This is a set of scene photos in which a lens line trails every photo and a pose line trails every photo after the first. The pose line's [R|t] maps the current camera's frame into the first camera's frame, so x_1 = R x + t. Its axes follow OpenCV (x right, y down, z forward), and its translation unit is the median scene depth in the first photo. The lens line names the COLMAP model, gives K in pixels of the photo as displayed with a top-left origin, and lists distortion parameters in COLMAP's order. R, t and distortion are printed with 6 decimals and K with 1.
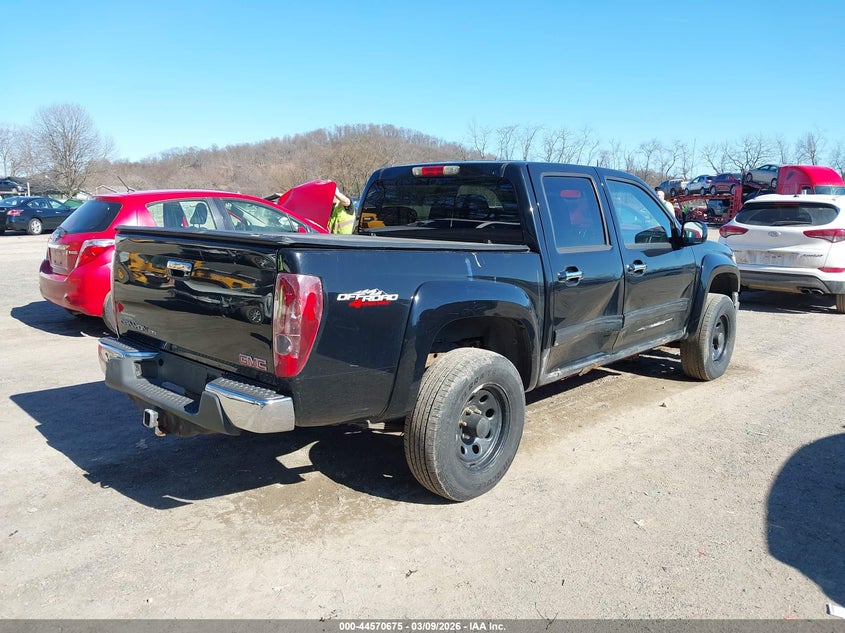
lens RADIAL K [[647.5, 0, 424.3], [0, 647.5, 316.1], [0, 0, 1]] dist [-0.044477, 0.003009]
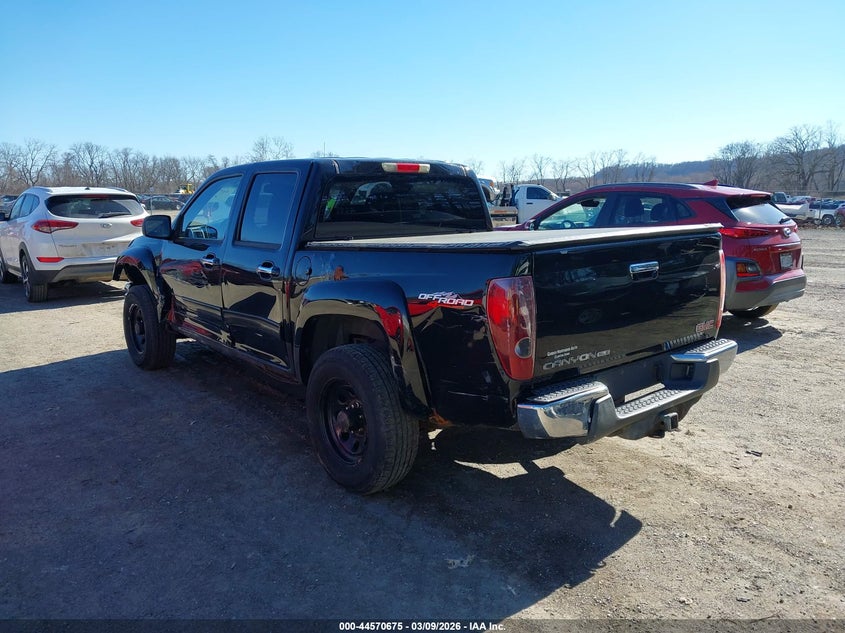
lens RADIAL K [[647.5, 0, 424.4], [0, 647.5, 317.2], [0, 0, 1]] dist [-0.044477, 0.003009]
pose [[0.130992, -0.188647, 0.973269, -1.021140], [0.172297, 0.971121, 0.165041, -0.162610], [-0.976297, 0.146072, 0.159713, 0.862652]]
